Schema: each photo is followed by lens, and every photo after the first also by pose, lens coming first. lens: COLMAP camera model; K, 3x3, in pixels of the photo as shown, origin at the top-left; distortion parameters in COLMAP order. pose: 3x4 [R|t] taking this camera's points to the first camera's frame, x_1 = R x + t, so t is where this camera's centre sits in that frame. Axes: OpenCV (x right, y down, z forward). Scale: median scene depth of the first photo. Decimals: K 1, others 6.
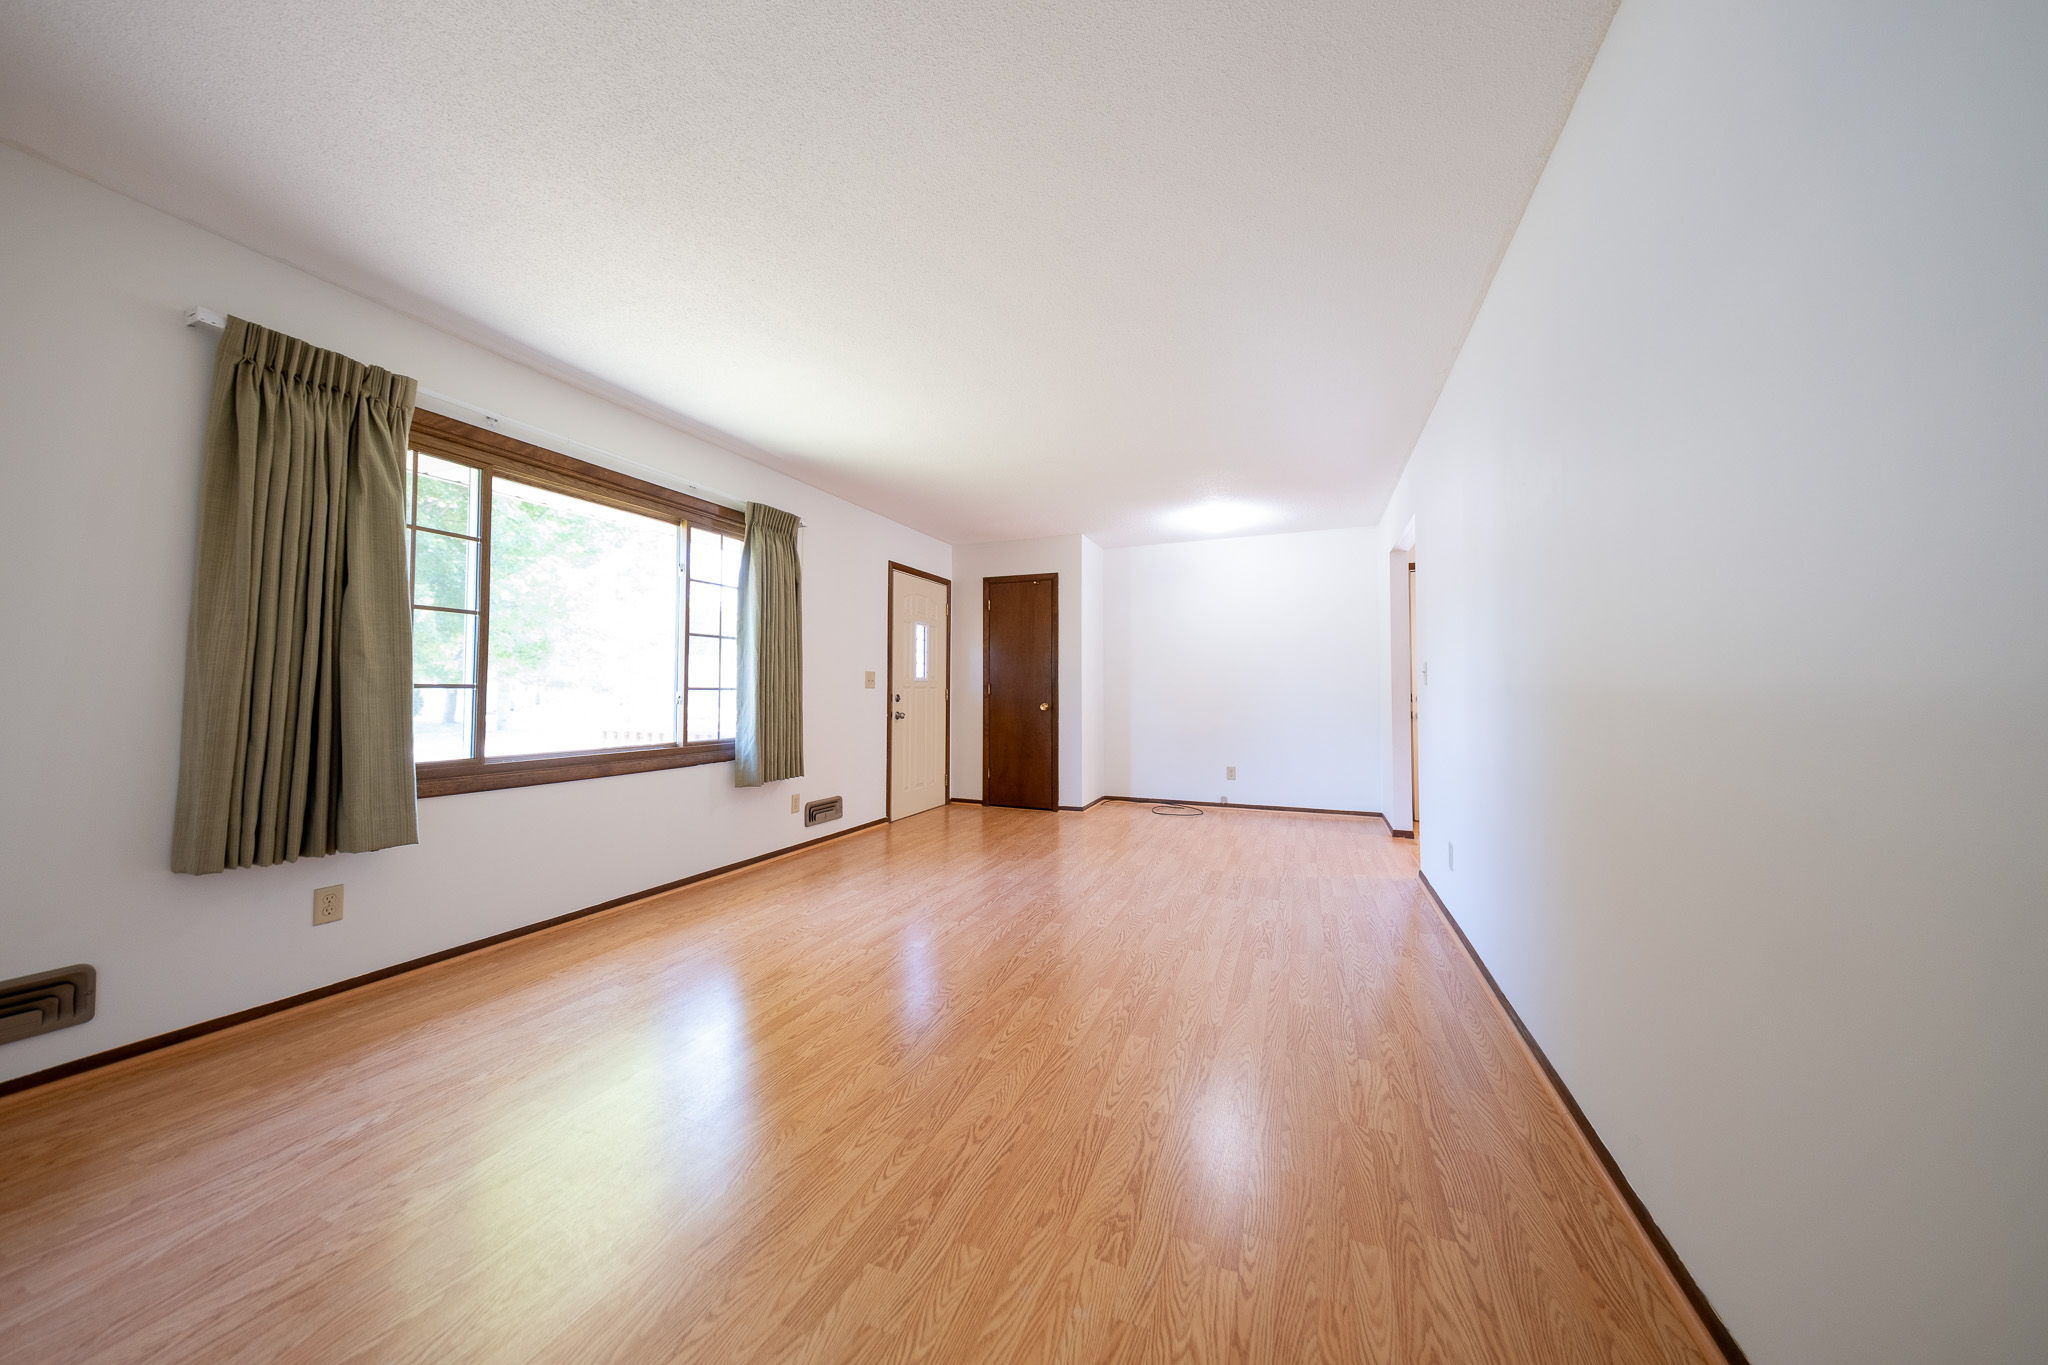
lens RADIAL K [[694.2, 0, 1019.7], [0, 694.2, 686.4], [0, 0, 1]] dist [0.005948, -0.001200]
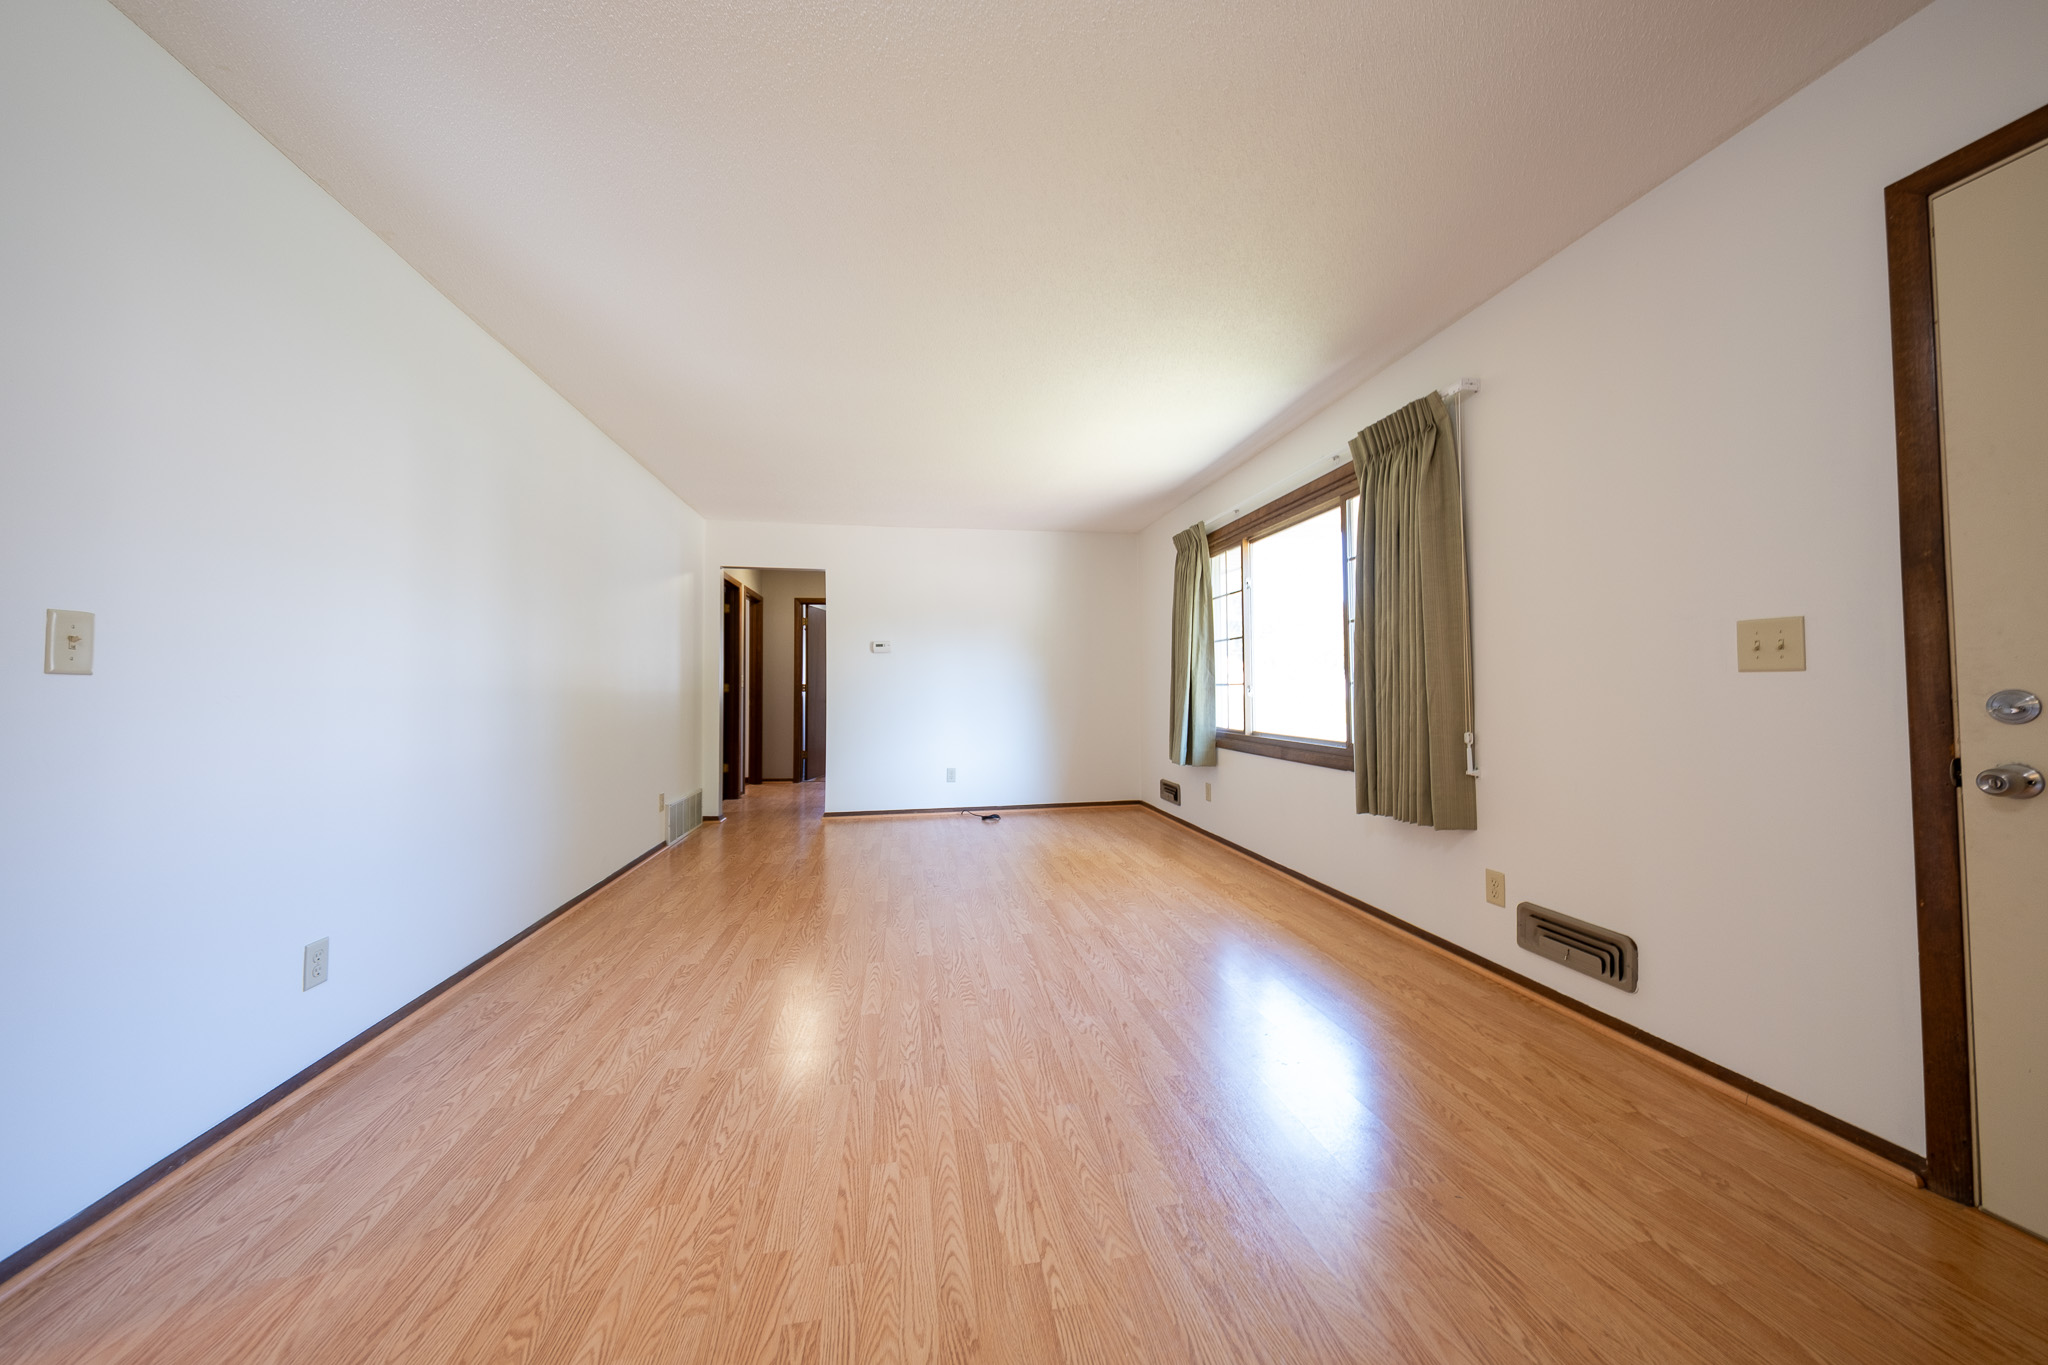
lens RADIAL K [[694.2, 0, 1020.0], [0, 694.2, 680.8], [0, 0, 1]] dist [0.005948, -0.001200]
pose [[-0.849873, -0.001568, -0.526986, 0.424914], [0.010601, 0.999742, -0.020071, 0.016378], [0.526881, -0.022645, -0.849637, 1.869782]]
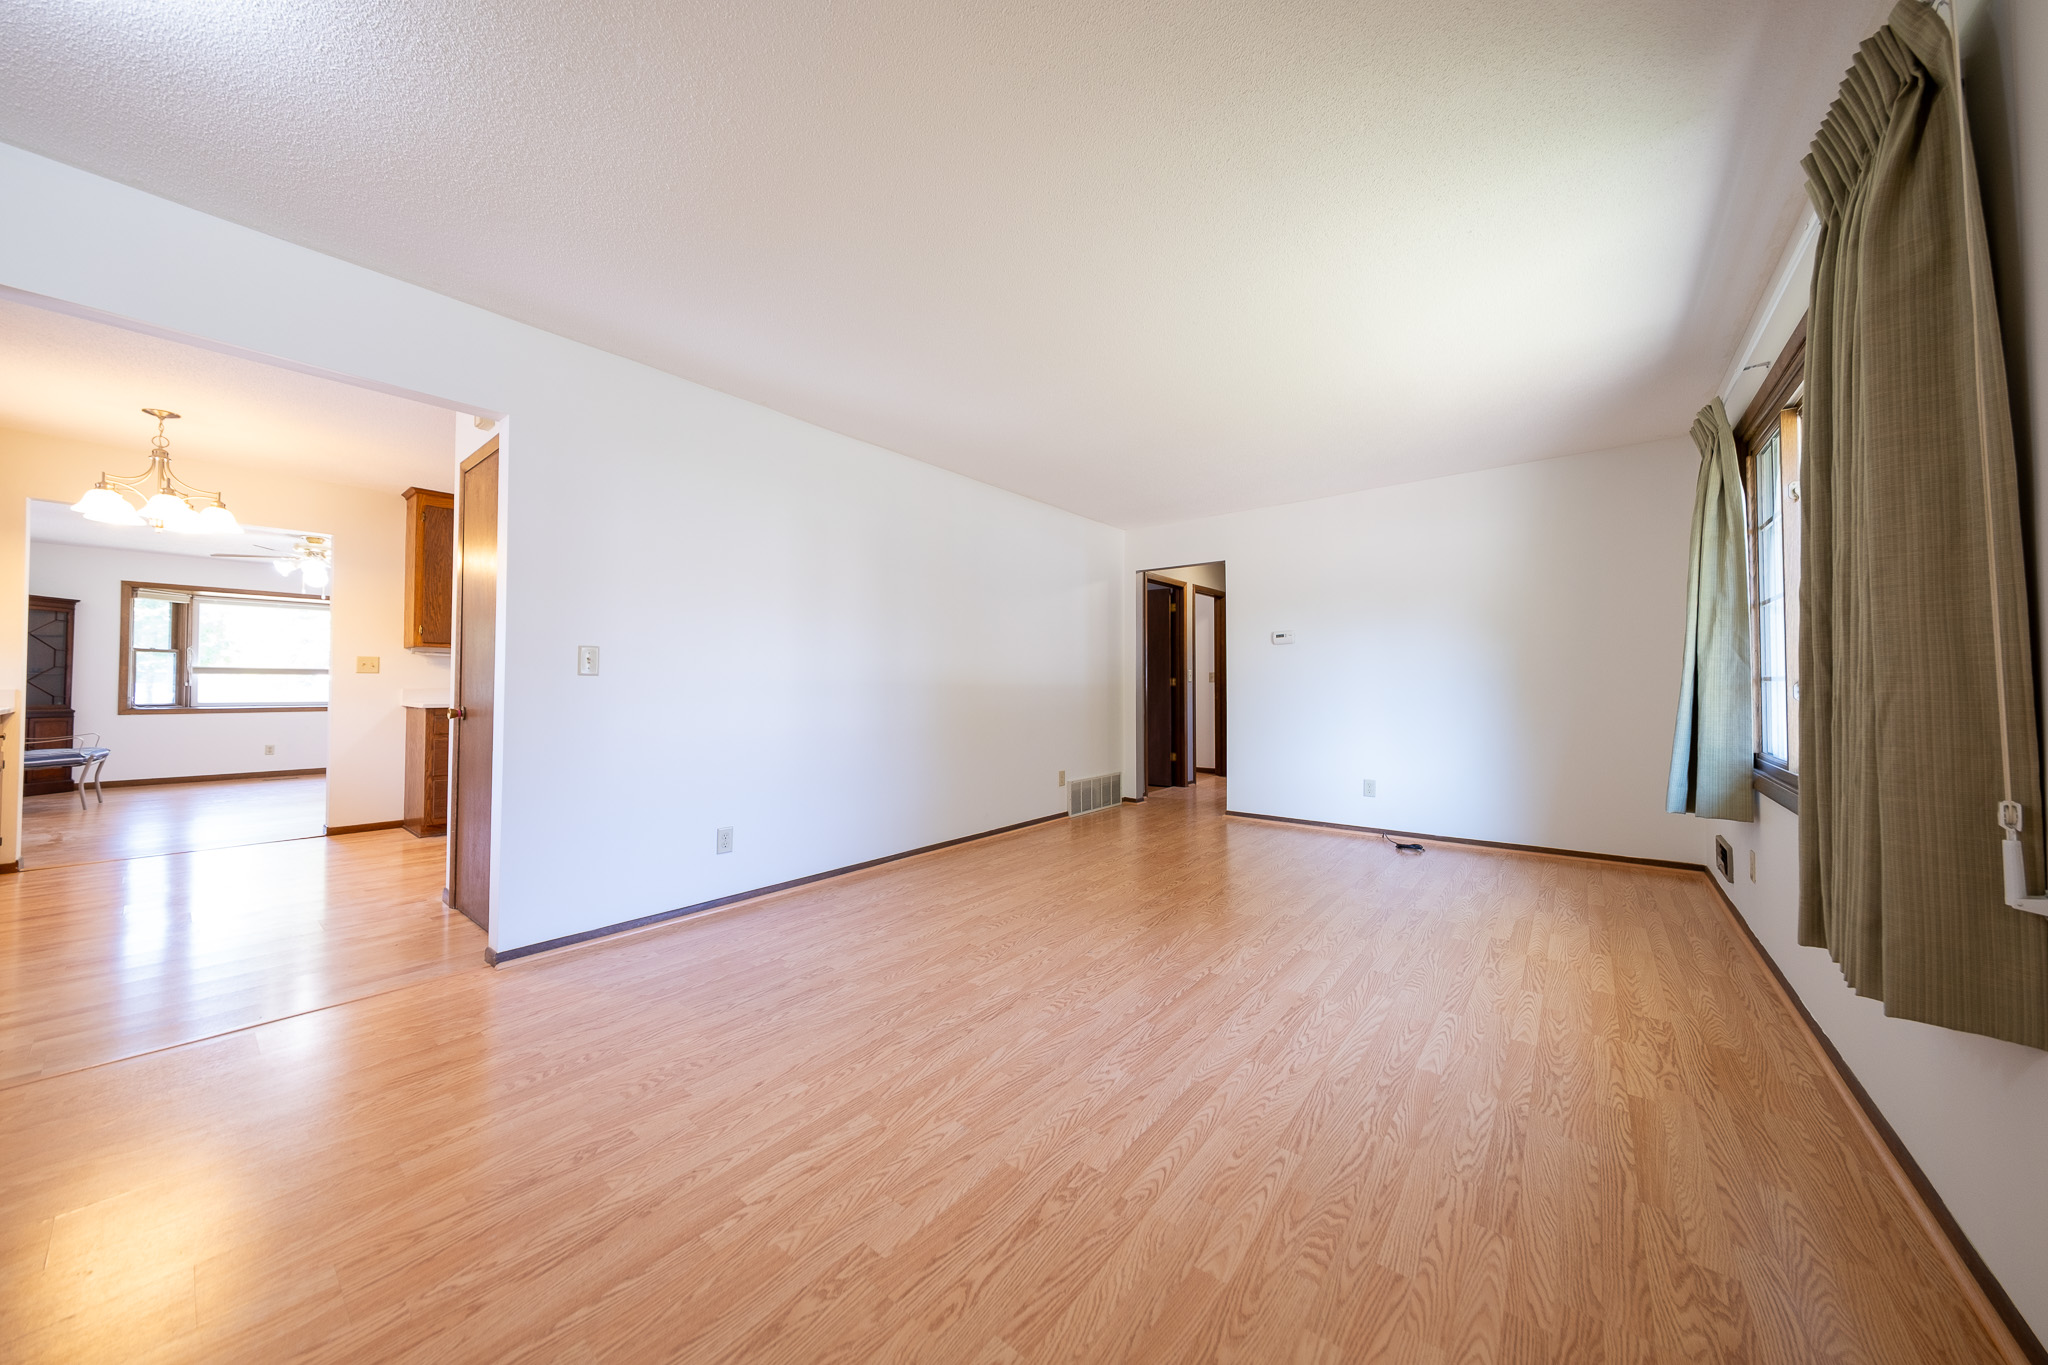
lens RADIAL K [[694.2, 0, 1011.5], [0, 694.2, 680.4], [0, 0, 1]] dist [0.005948, -0.001200]
pose [[-0.955117, 0.000826, 0.296227, -0.110017], [-0.003449, 0.999897, -0.013910, 0.015026], [-0.296208, -0.014307, -0.955016, 1.906737]]
